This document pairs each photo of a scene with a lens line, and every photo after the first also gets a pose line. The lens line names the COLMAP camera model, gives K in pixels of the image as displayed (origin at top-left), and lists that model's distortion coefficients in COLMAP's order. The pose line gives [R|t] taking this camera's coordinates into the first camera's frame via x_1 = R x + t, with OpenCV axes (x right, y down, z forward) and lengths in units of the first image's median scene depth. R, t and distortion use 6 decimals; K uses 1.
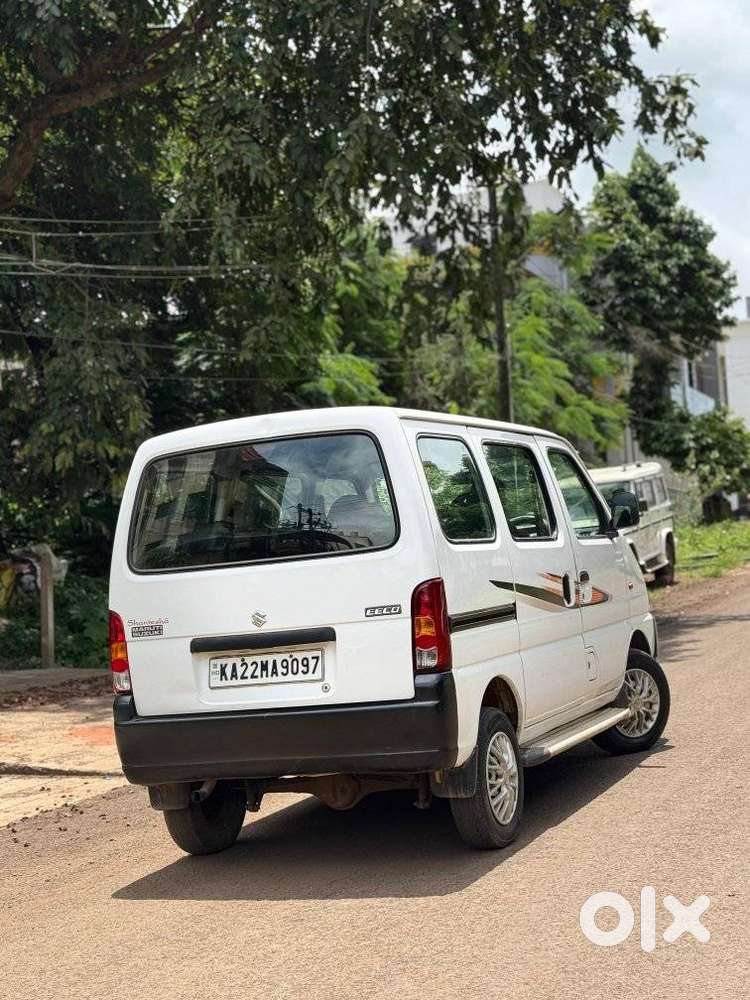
lens RADIAL K [[1597.0, 0, 444.6], [0, 1597.0, 497.7], [0, 0, 1]] dist [0.368514, -2.972154]
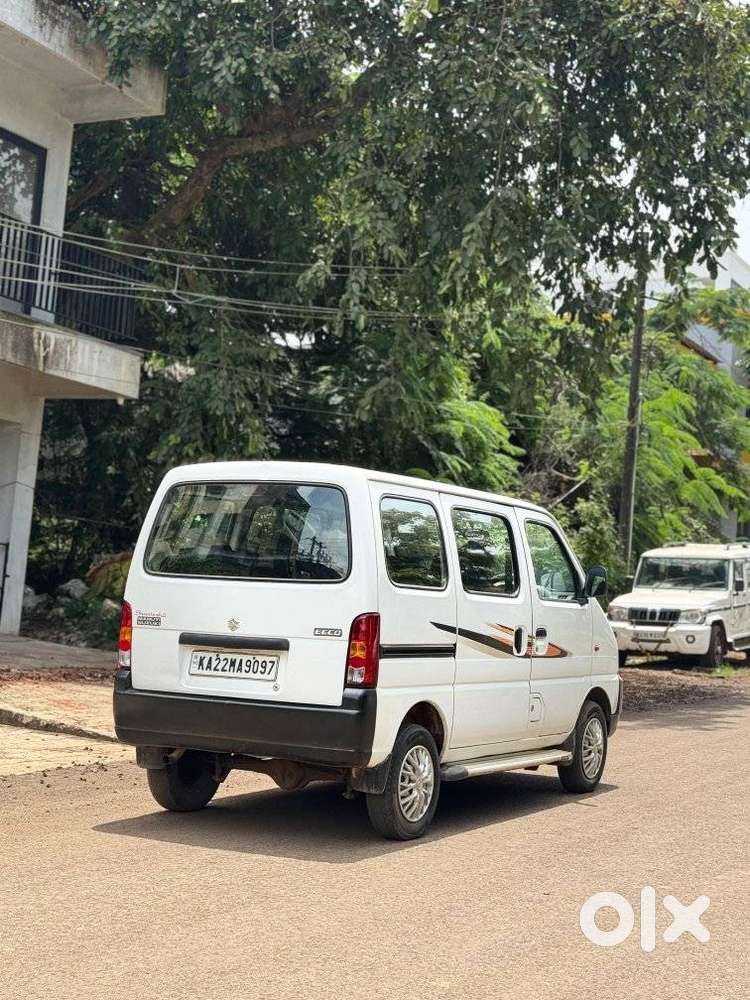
lens RADIAL K [[1604.3, 0, 445.3], [0, 1604.3, 467.8], [0, 0, 1]] dist [0.033787, -0.325887]
pose [[0.985483, 0.134327, -0.103823, 0.152928], [-0.138891, 0.989577, -0.038026, -0.019325], [0.097633, 0.051894, 0.993869, -0.216496]]
